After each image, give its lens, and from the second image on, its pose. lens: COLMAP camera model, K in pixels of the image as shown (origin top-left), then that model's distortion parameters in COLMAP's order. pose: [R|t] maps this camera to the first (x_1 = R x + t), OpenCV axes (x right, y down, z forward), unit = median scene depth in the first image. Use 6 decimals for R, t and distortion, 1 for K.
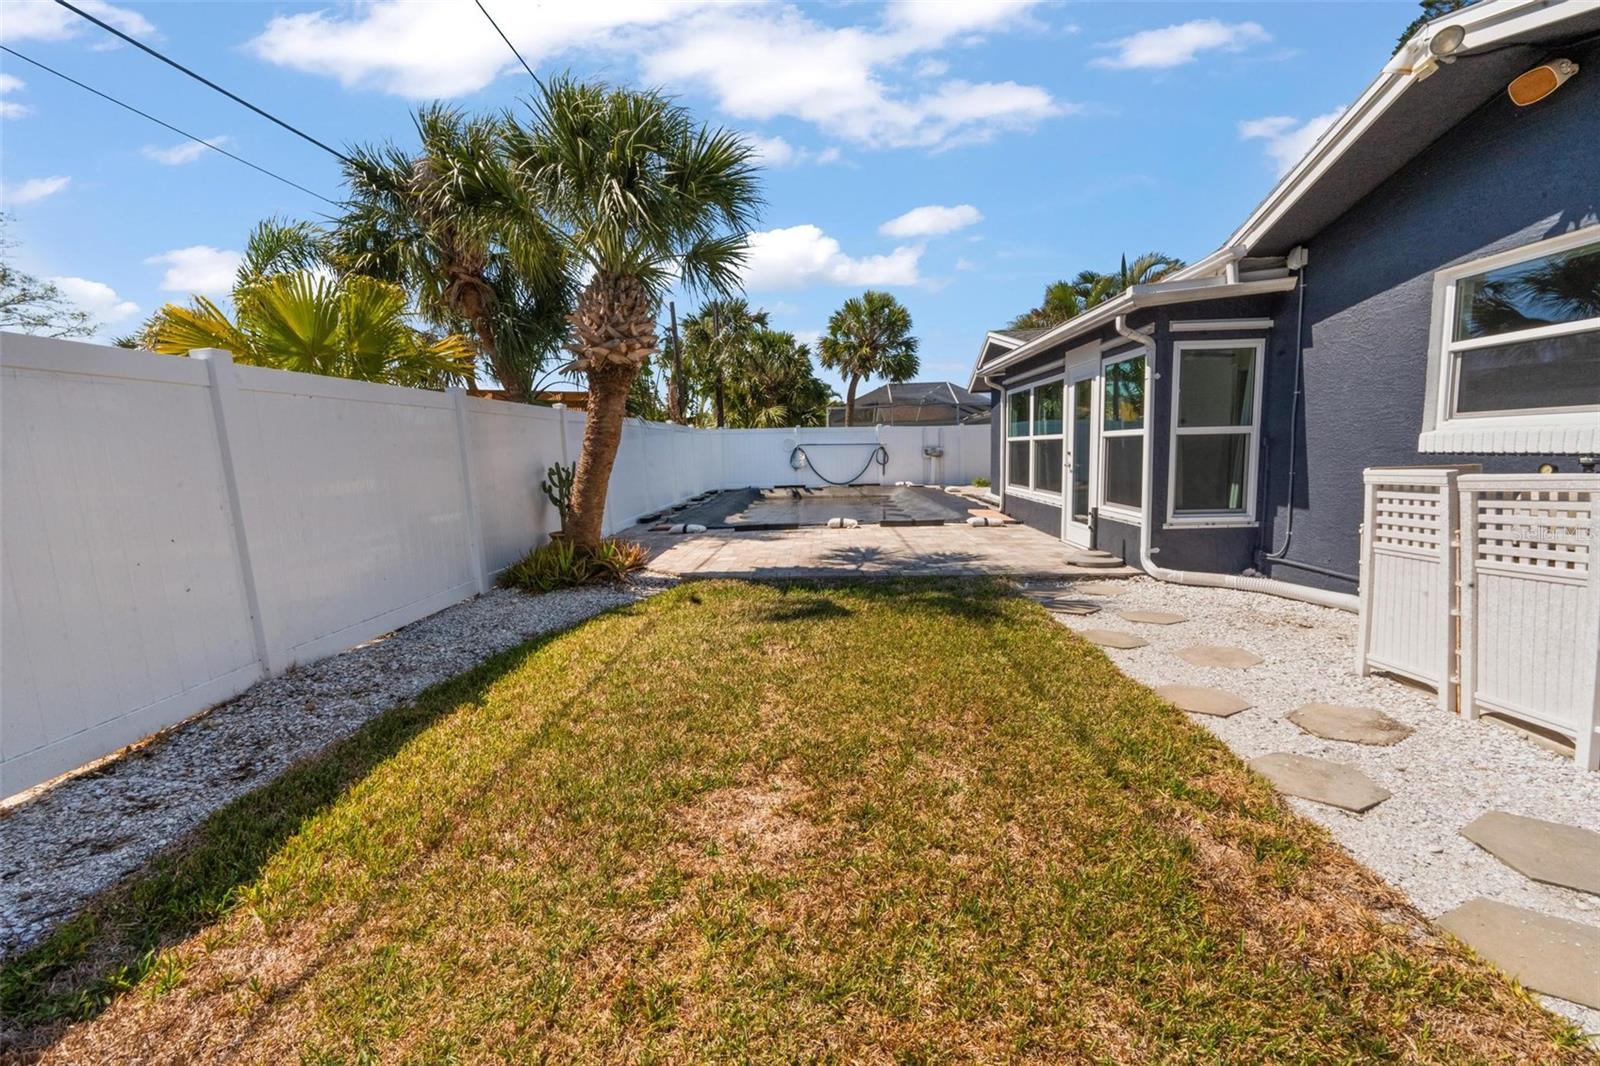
lens RADIAL K [[700.7, 0, 801.0], [0, 700.7, 527.5], [0, 0, 1]] dist [0.001428, 0.000609]
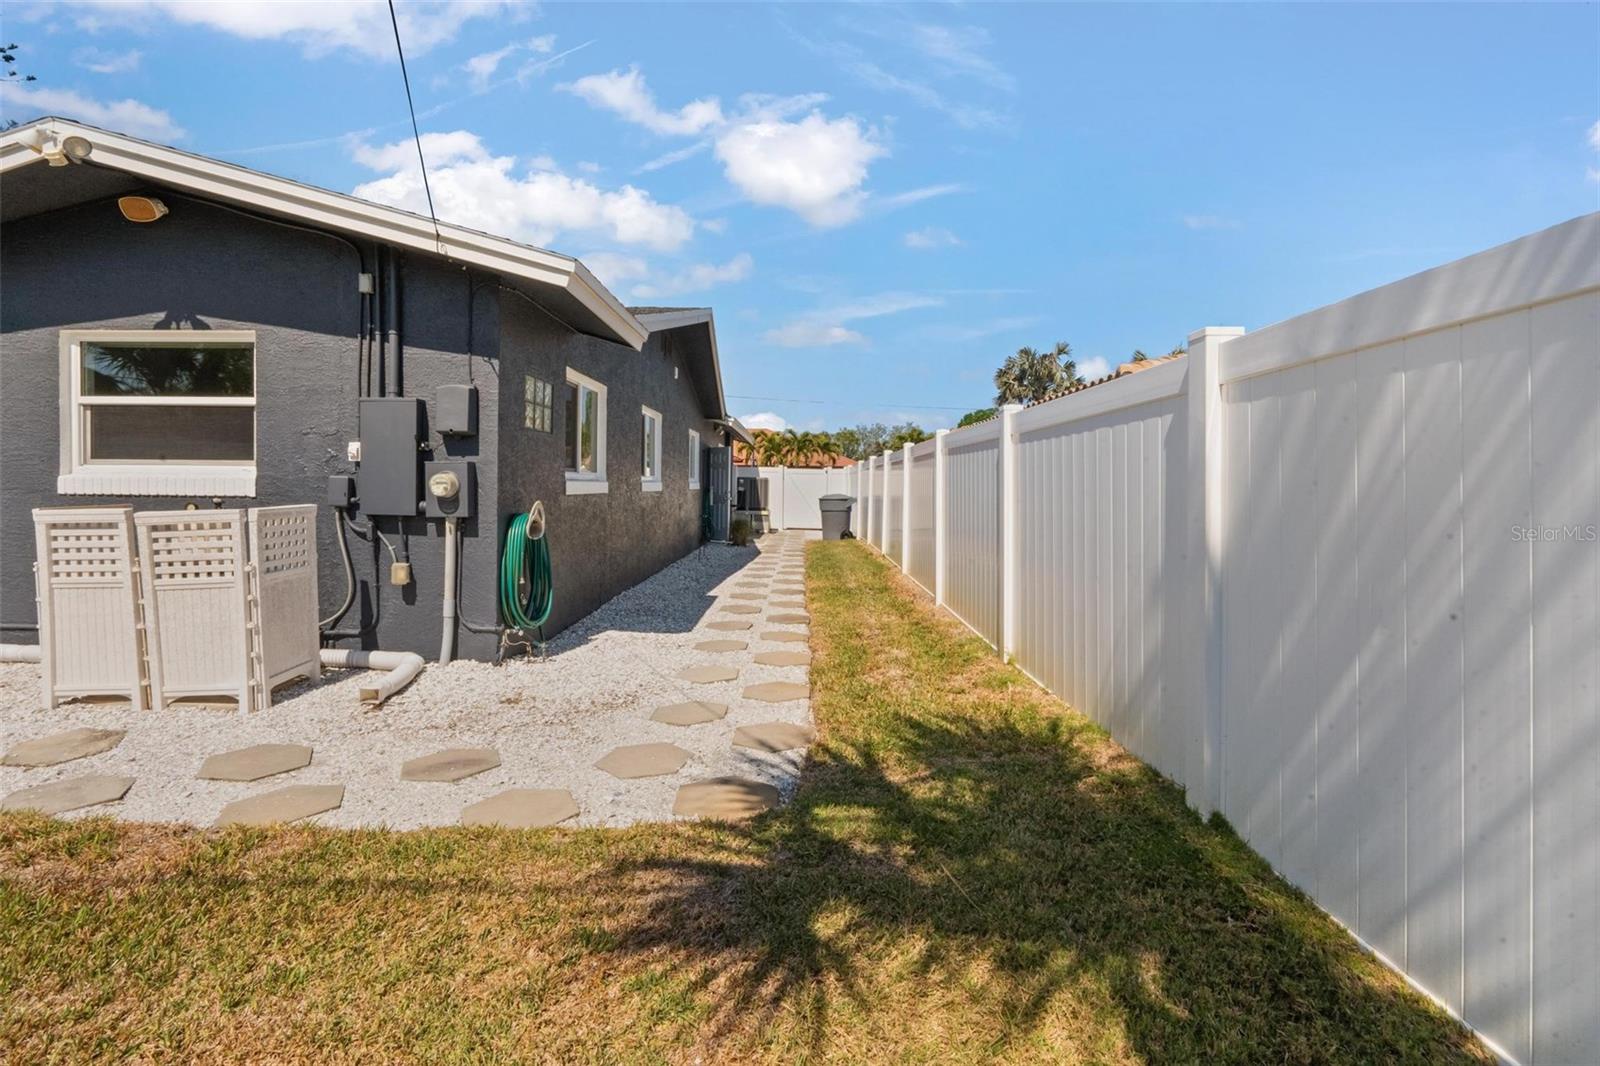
lens RADIAL K [[740.5, 0, 790.8], [0, 740.5, 514.4], [0, 0, 1]] dist [-0.000982, 0.000048]
pose [[-0.013342, -0.018178, 0.999746, -0.340652], [0.099997, 0.994798, 0.019422, 0.016547], [-0.994898, 0.100231, -0.011455, -0.111990]]
